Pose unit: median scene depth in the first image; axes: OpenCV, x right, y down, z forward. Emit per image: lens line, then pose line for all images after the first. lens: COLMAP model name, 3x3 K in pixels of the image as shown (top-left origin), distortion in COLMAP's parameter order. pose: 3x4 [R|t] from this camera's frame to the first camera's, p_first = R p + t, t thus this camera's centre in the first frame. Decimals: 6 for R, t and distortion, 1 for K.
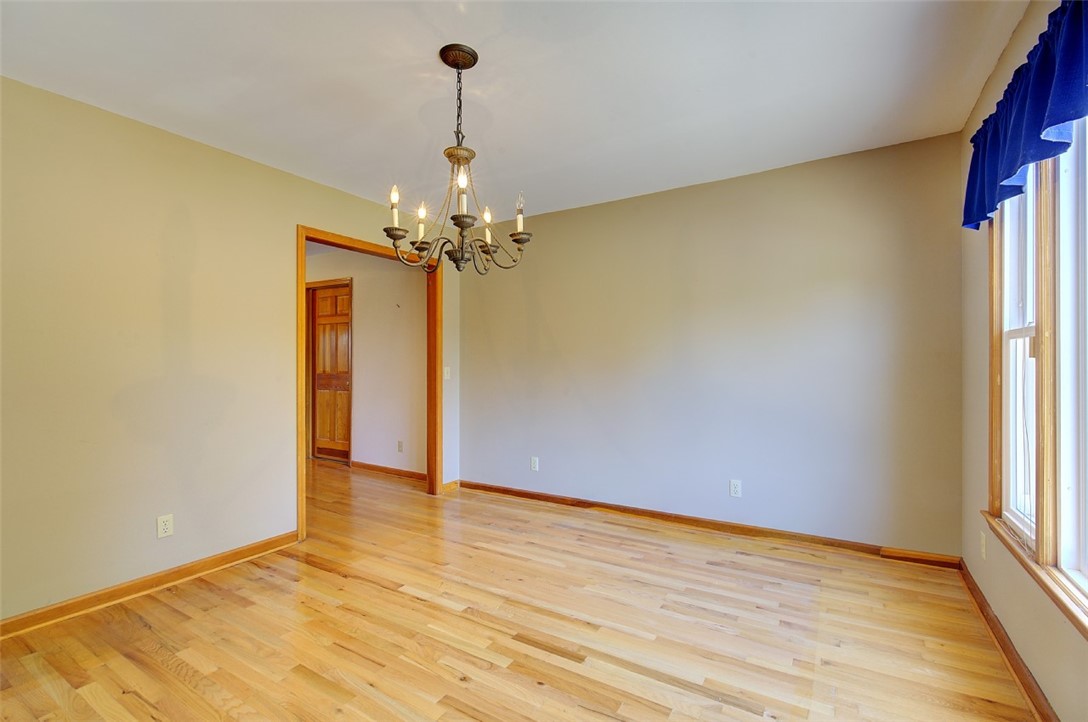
lens RADIAL K [[484.3, 0, 541.8], [0, 484.3, 367.1], [0, 0, 1]] dist [-0.013851, 0.003194]
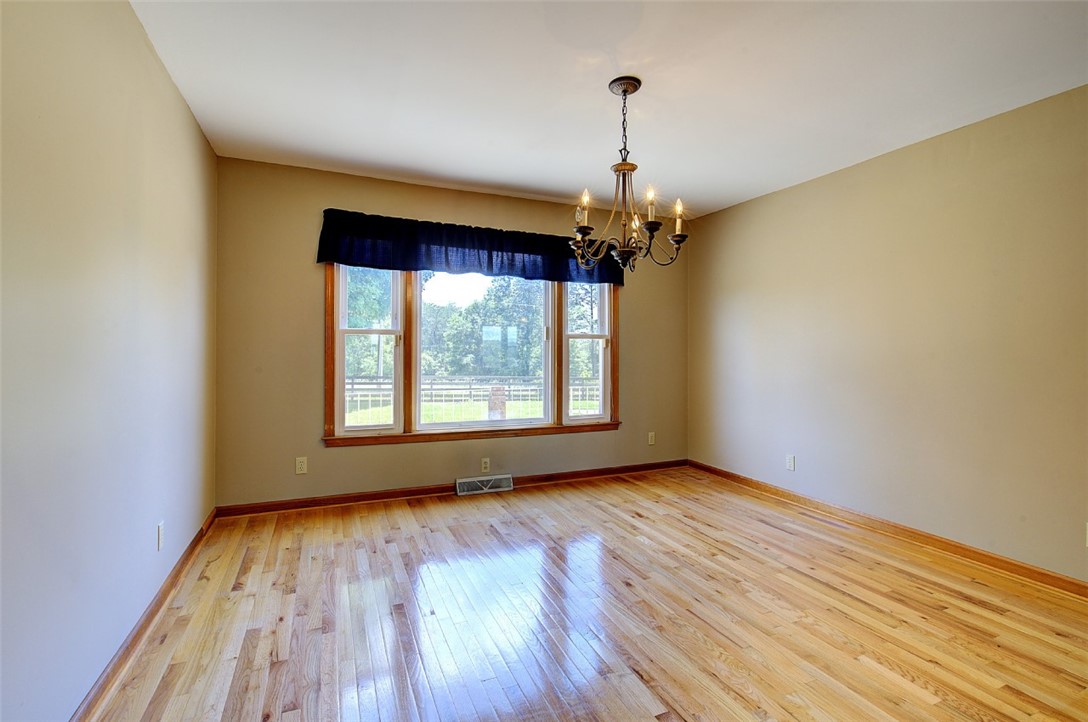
lens RADIAL K [[484.3, 0, 542.2], [0, 484.3, 356.5], [0, 0, 1]] dist [-0.013851, 0.003194]
pose [[-0.829123, -0.006641, 0.559027, -0.504862], [0.004253, 0.999826, 0.018184, -0.003833], [-0.559050, 0.017455, -0.828950, 1.588766]]
